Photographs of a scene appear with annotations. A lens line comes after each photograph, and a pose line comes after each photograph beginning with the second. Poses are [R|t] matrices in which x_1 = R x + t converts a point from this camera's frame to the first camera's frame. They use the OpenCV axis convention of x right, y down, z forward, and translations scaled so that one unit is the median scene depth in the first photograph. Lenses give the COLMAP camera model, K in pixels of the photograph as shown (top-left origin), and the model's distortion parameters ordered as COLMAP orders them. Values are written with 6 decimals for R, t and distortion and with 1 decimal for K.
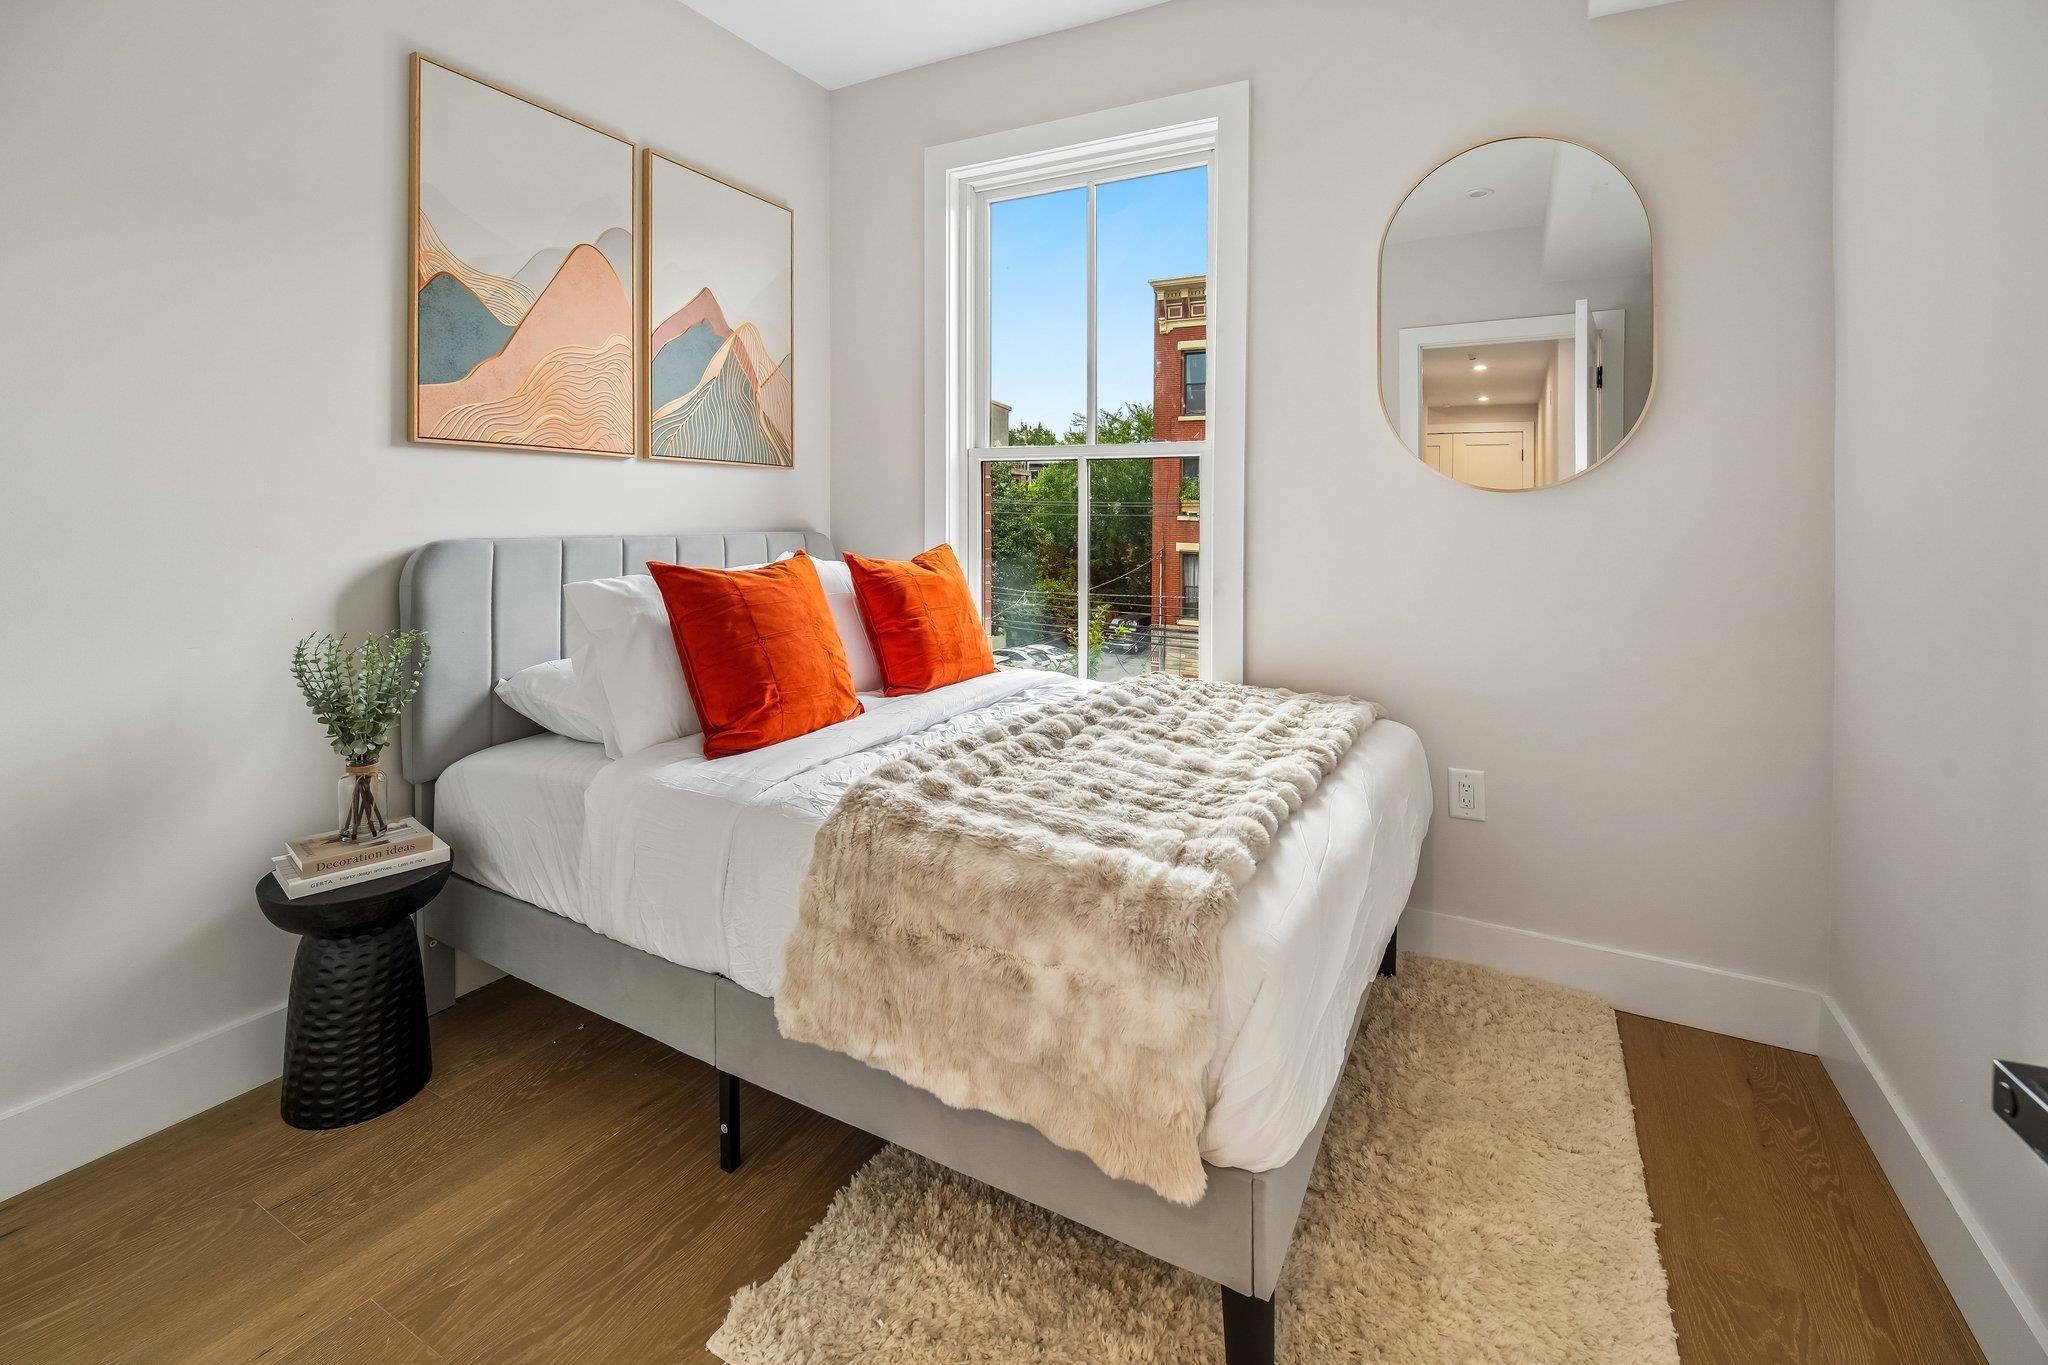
lens RADIAL K [[877.0, 0, 1018.9], [0, 877.0, 597.0], [0, 0, 1]] dist [0.002182, -0.018386]
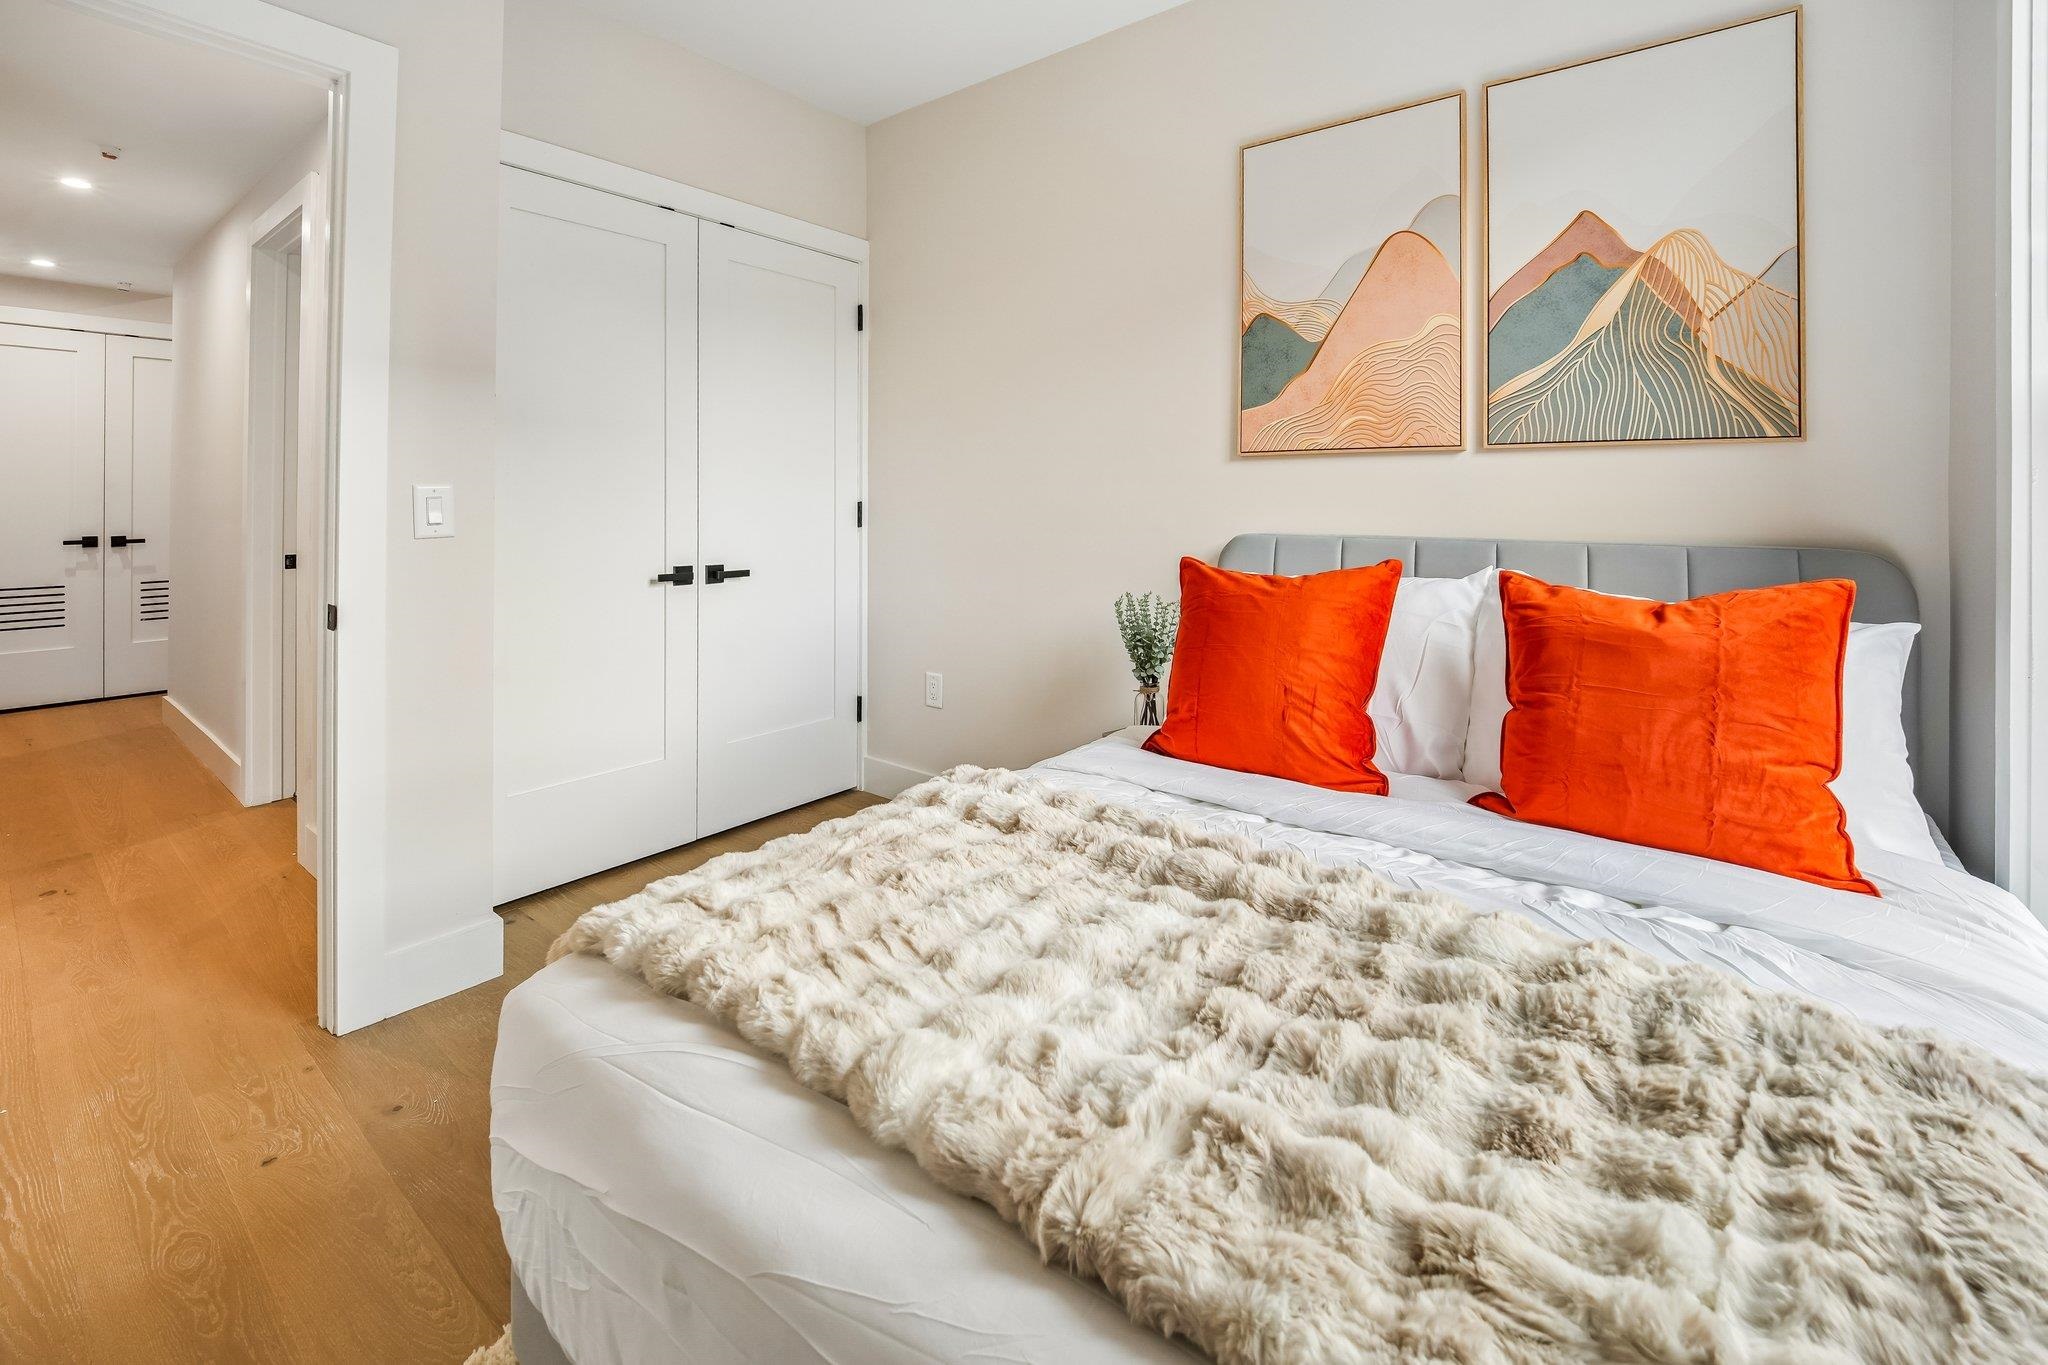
lens RADIAL K [[877.0, 0, 1018.9], [0, 877.0, 597.0], [0, 0, 1]] dist [0.002182, -0.018386]
pose [[-0.153087, 0.096484, -0.983491, 0.509913], [-0.095079, 0.989167, 0.111841, -0.070518], [0.983628, 0.110630, -0.142255, 0.717714]]
